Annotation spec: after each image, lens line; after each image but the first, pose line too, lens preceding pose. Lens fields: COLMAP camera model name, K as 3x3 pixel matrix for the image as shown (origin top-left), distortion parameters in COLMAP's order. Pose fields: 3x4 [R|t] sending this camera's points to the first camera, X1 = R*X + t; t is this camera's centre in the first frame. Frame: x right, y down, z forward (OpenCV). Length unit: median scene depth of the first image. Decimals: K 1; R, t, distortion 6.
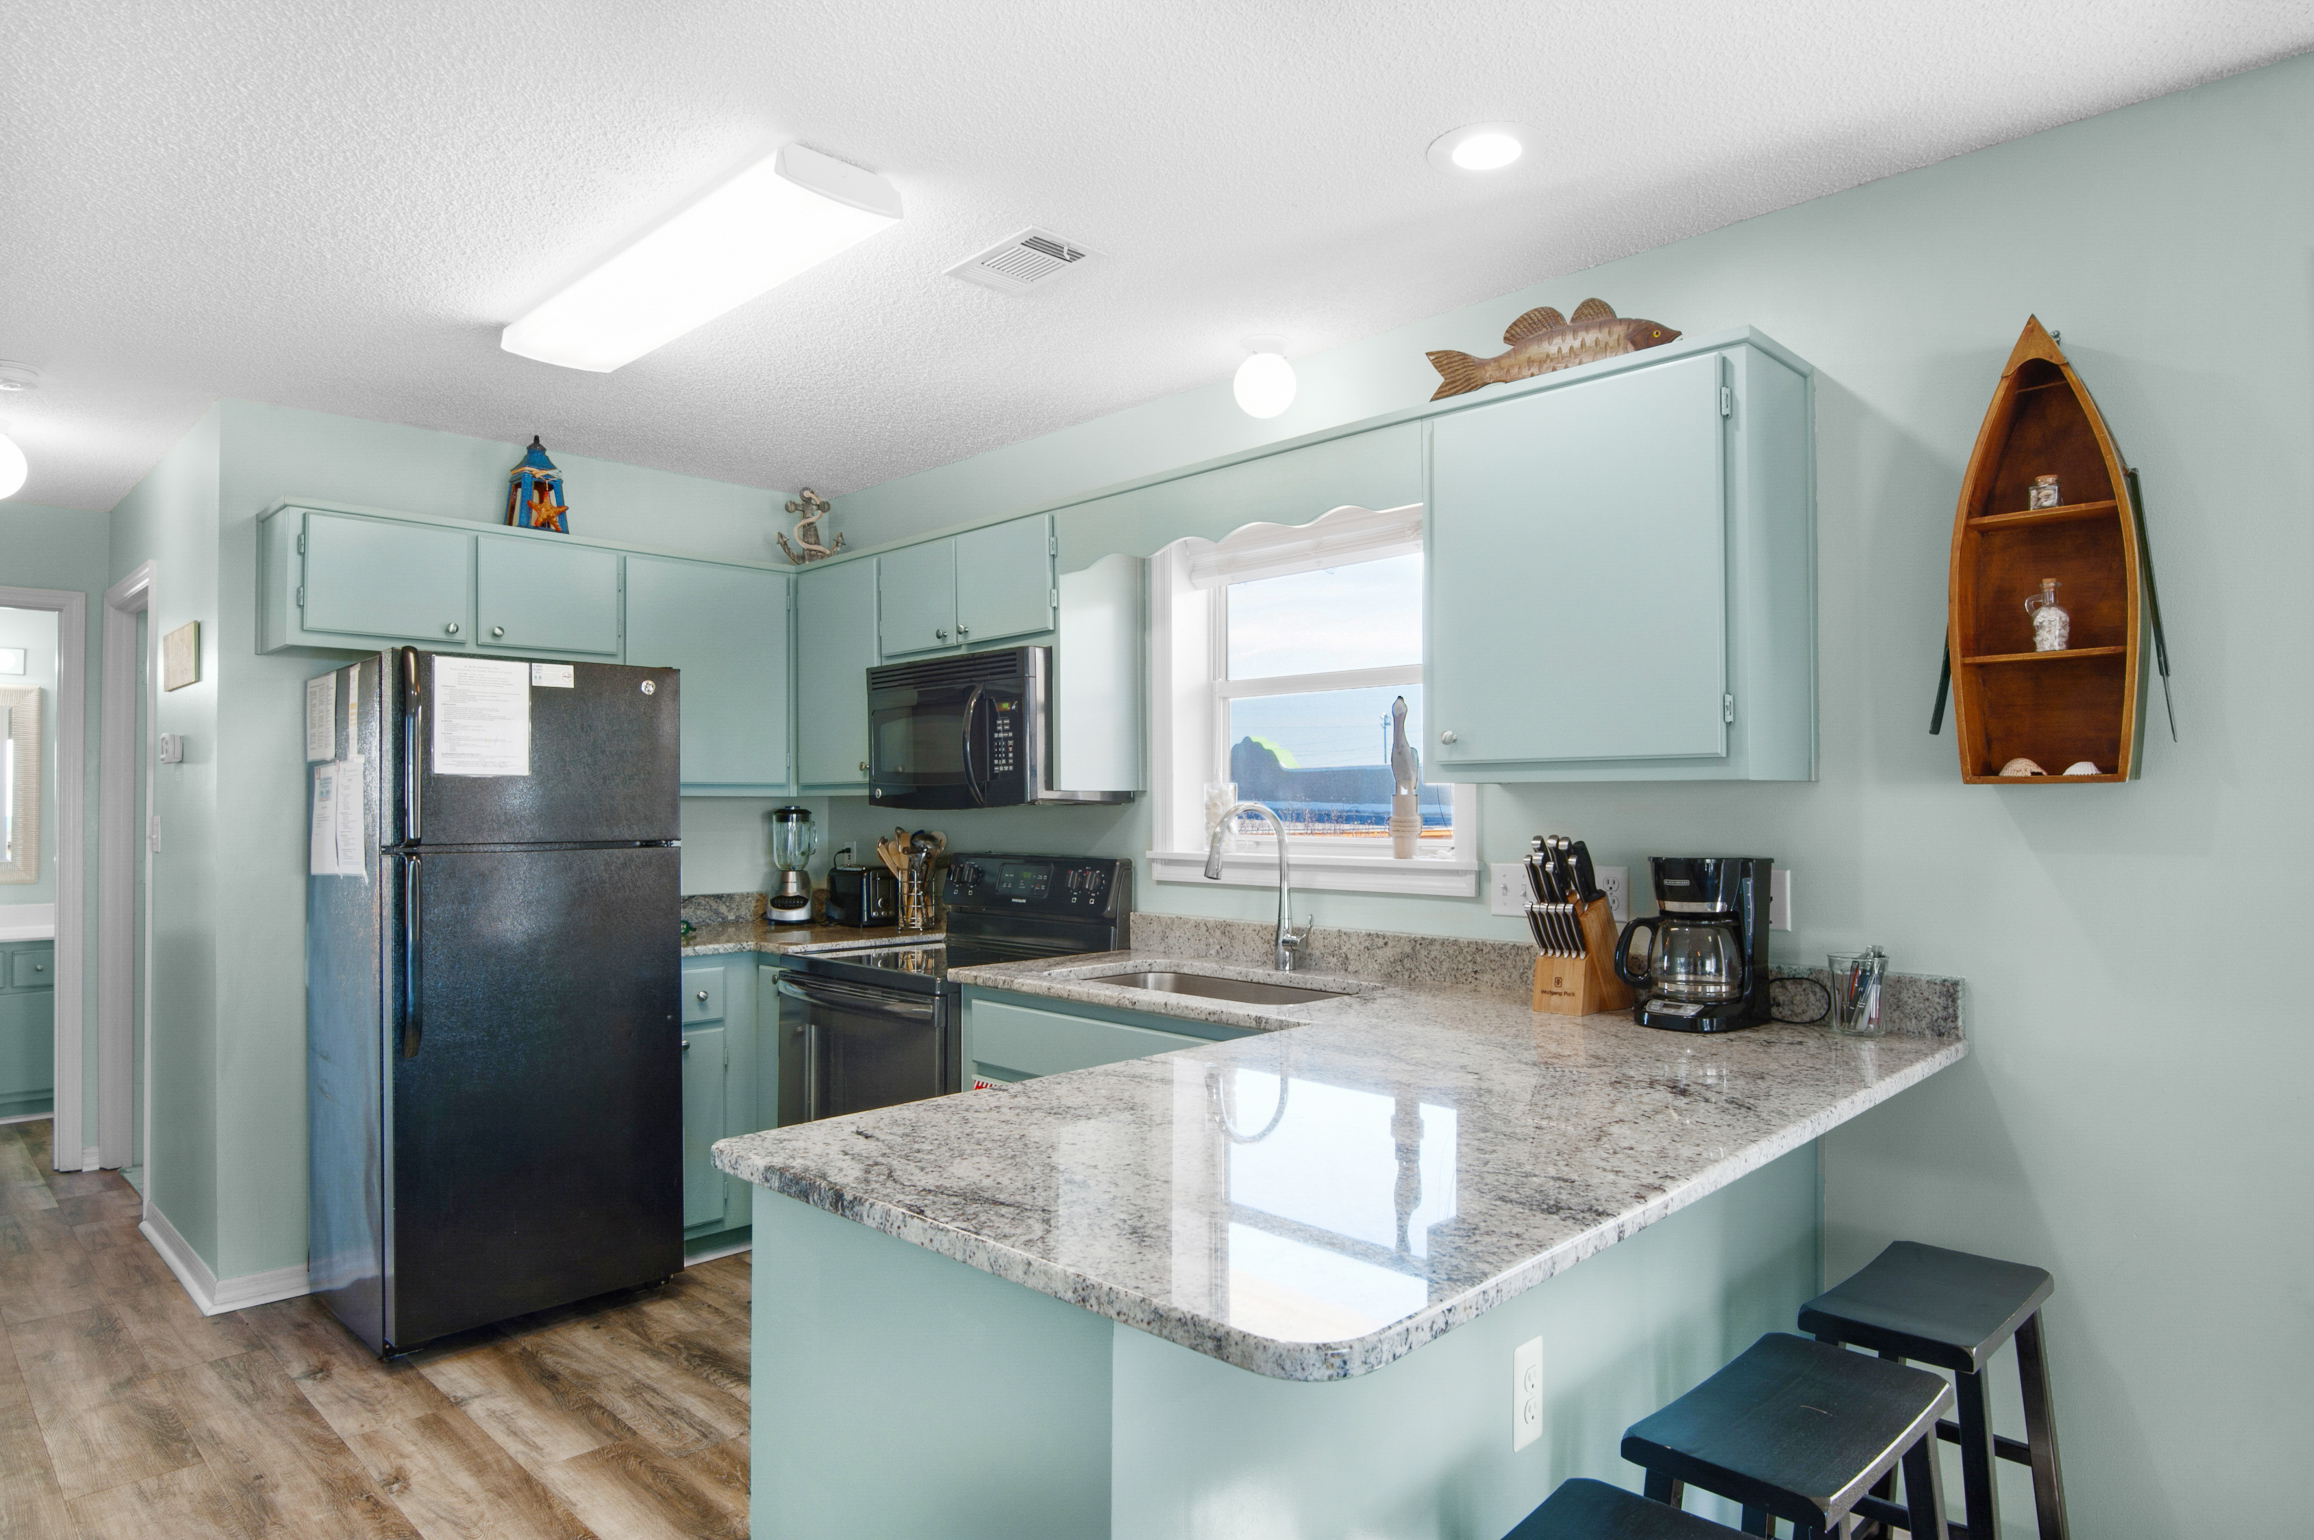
lens RADIAL K [[1338.9, 0, 1157.0], [0, 1338.9, 770.0], [0, 0, 1]] dist [-0.000323, -0.000788]
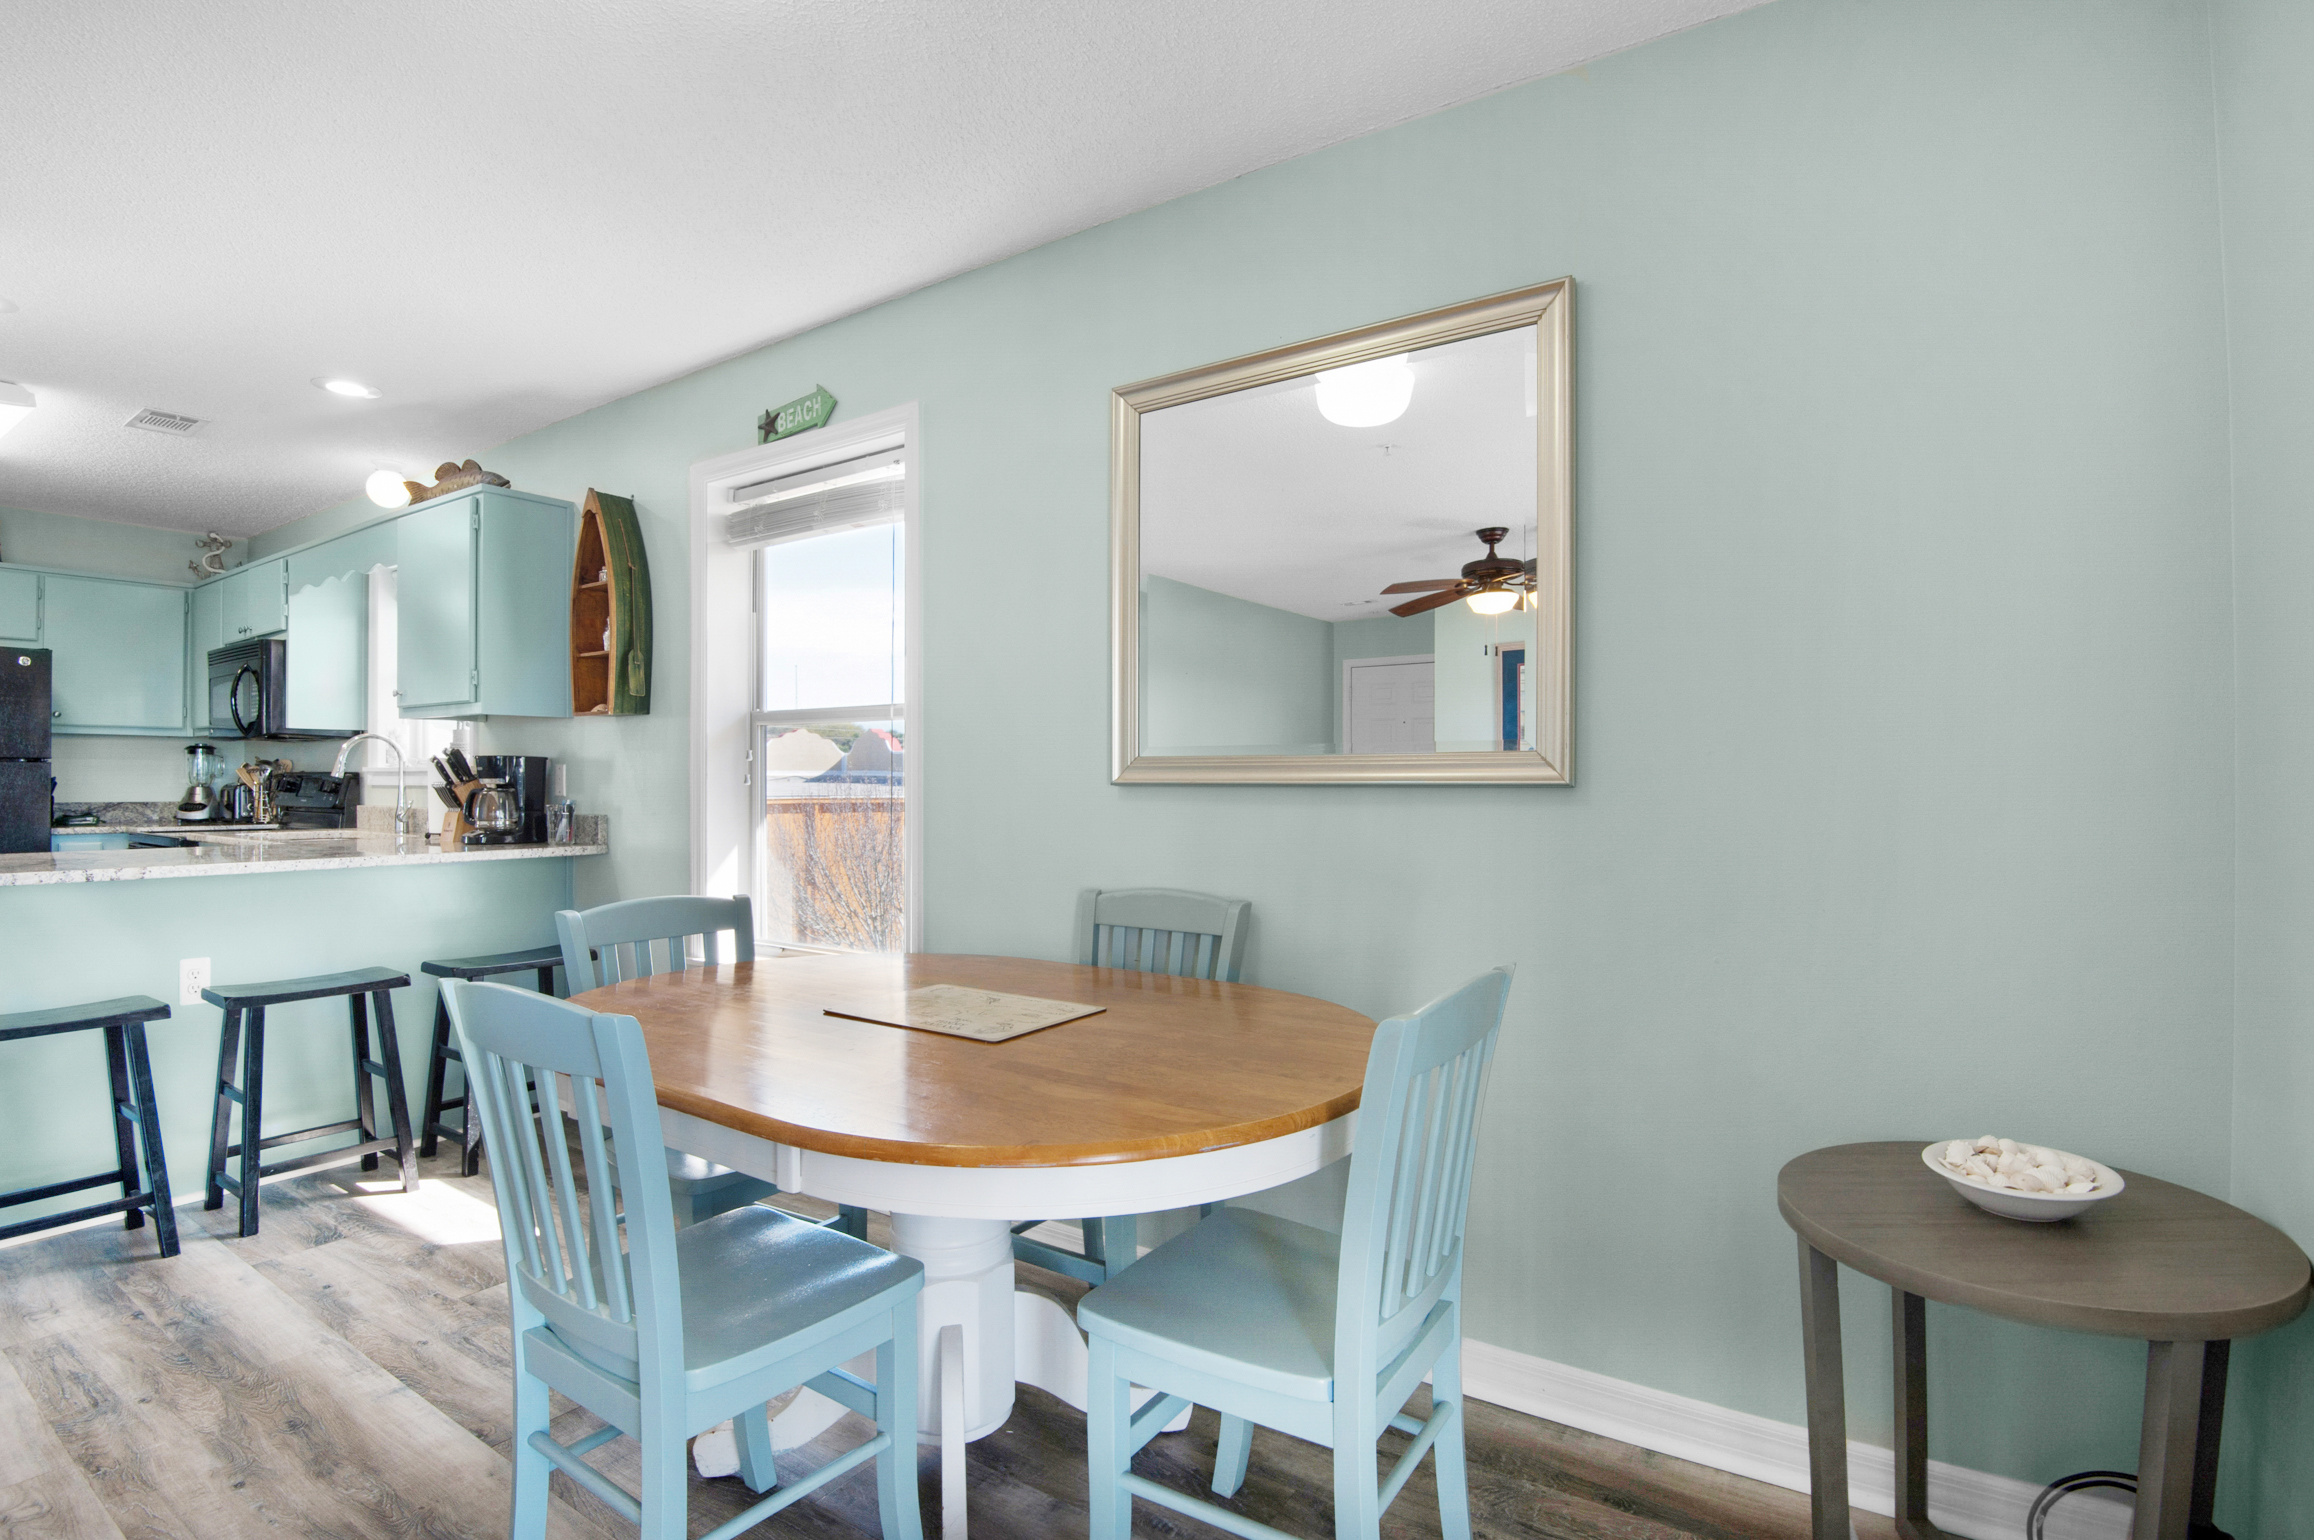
lens RADIAL K [[1069.9, 0, 1157.0], [0, 1069.9, 770.0], [0, 0, 1]] dist [-0.043295, -0.001066]
pose [[0.977273, 0.004427, 0.211938, 0.943667], [-0.008650, 0.999782, 0.019002, 0.045000], [-0.211808, -0.020403, 0.977098, -0.629933]]
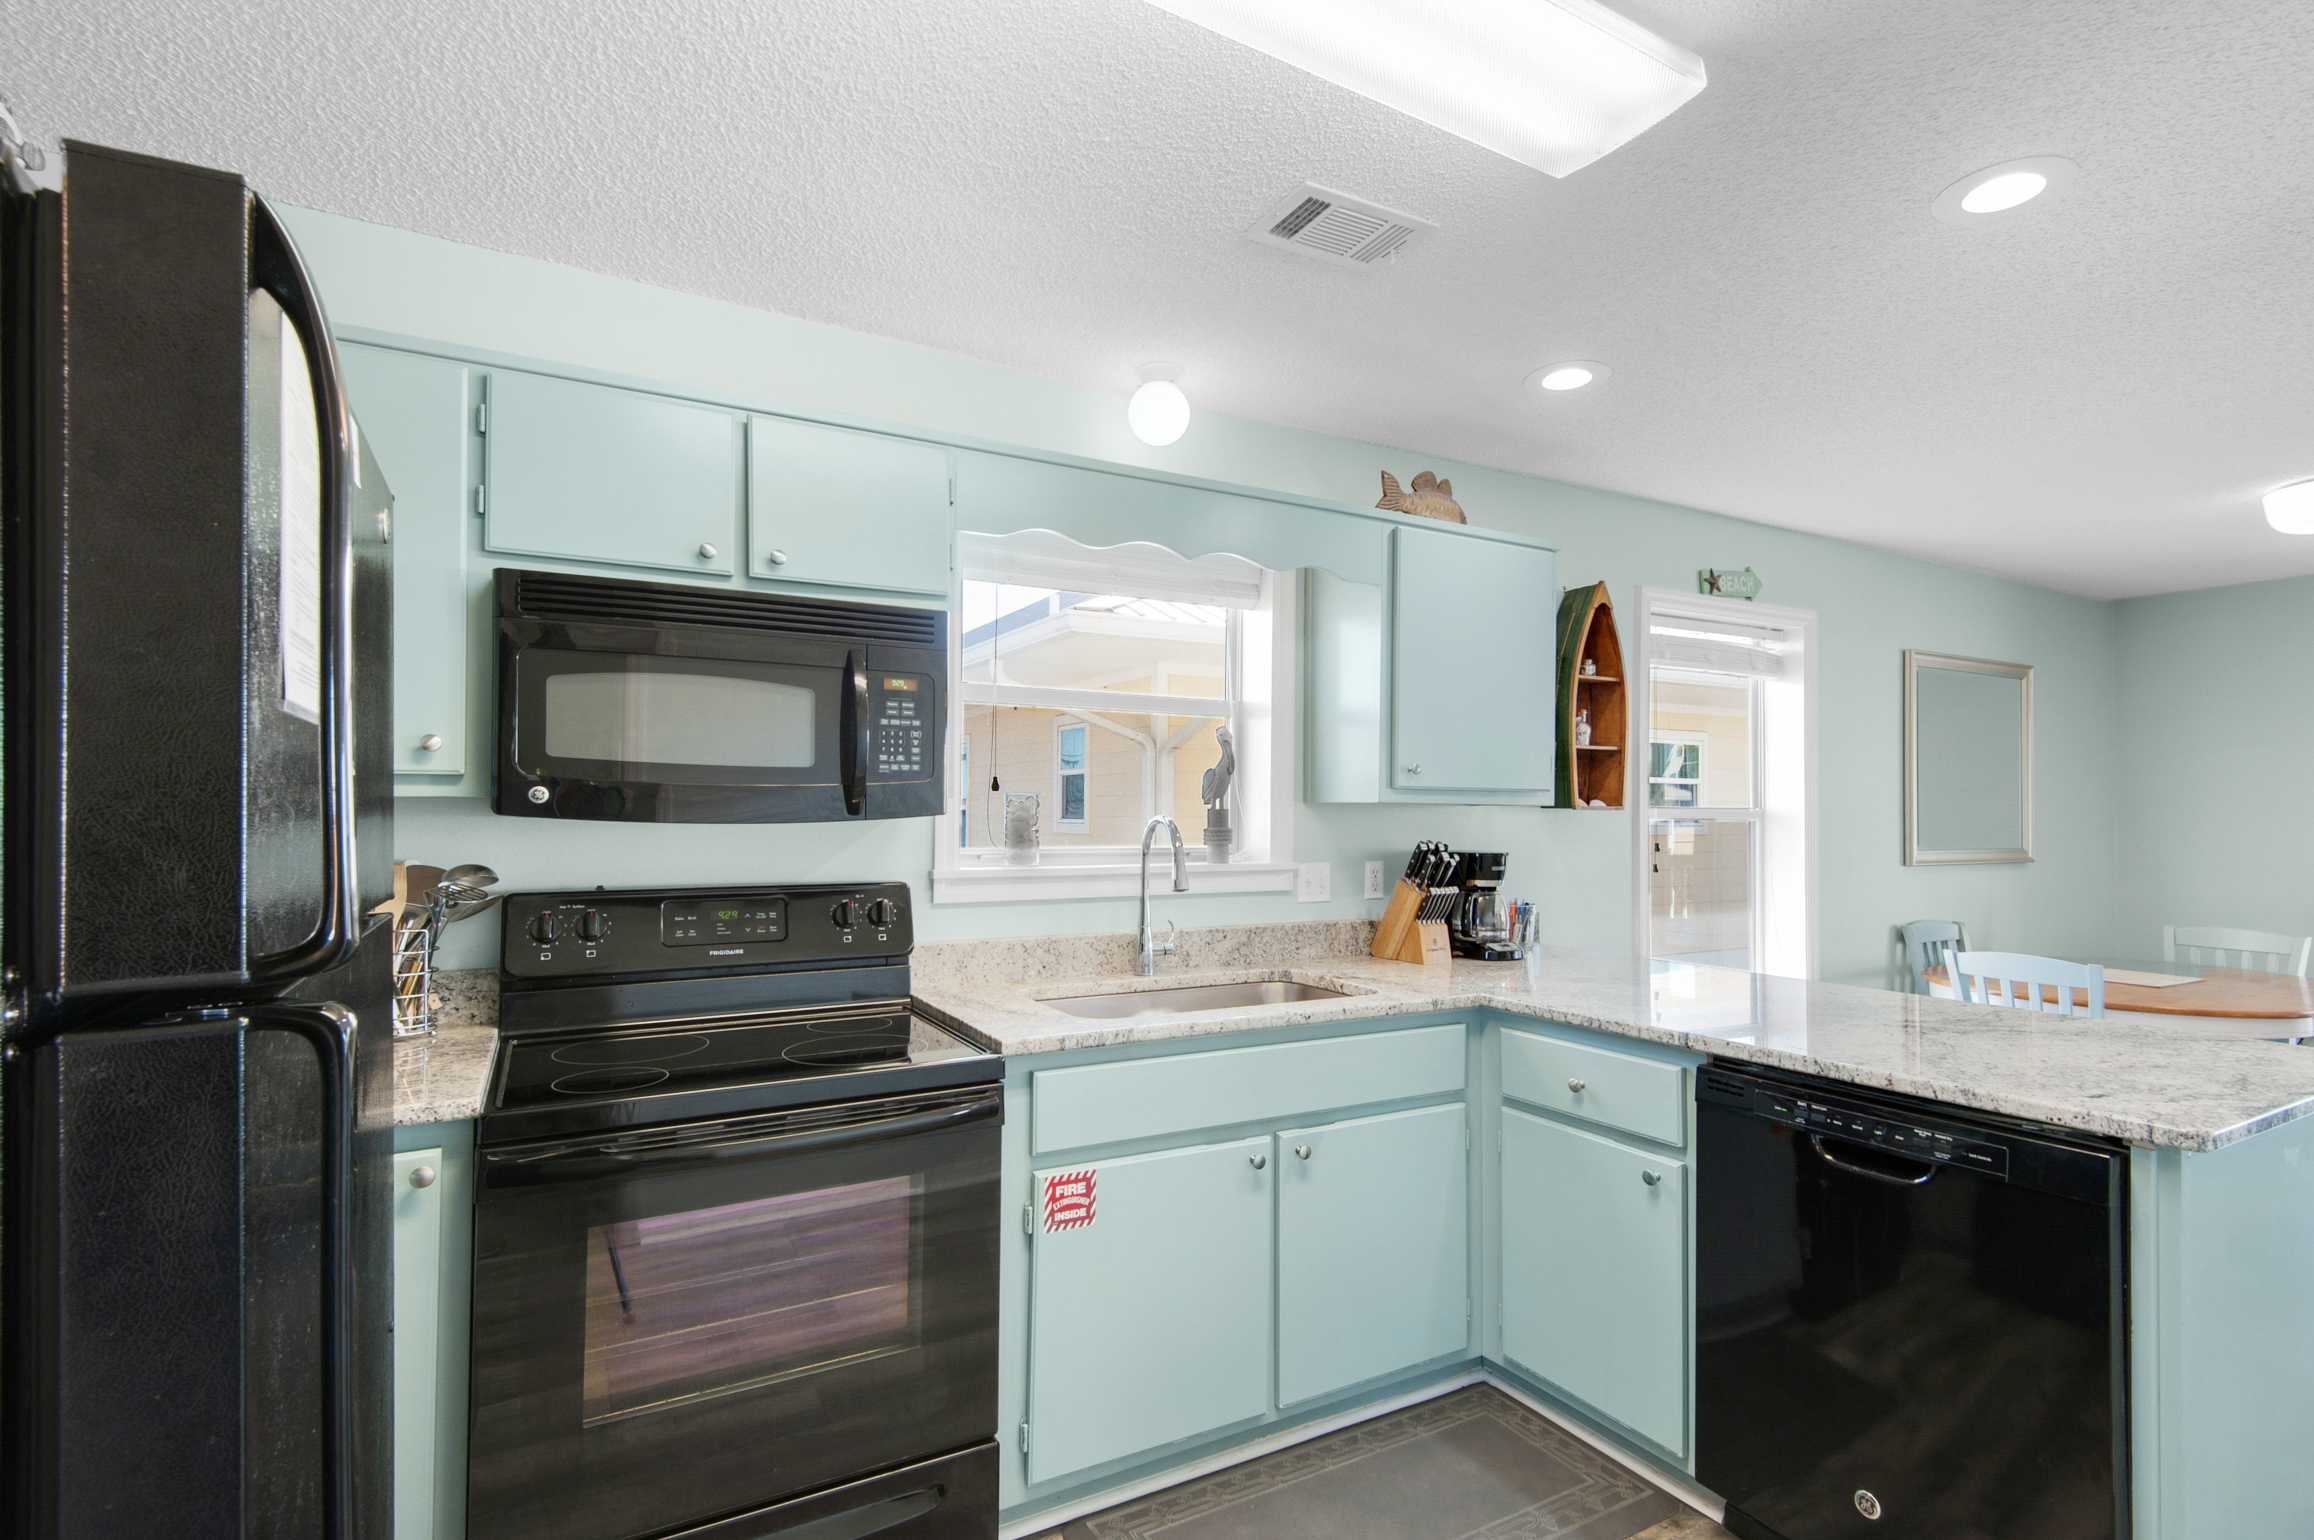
lens RADIAL K [[1053.8, 0, 1144.9], [0, 1053.8, 788.0], [0, 0, 1]] dist [0.037108, -0.021280]
pose [[0.286859, 0.026142, 0.957616, -0.884174], [-0.031849, 0.999335, -0.017740, 0.022318], [-0.957443, -0.025410, 0.287501, 0.970491]]
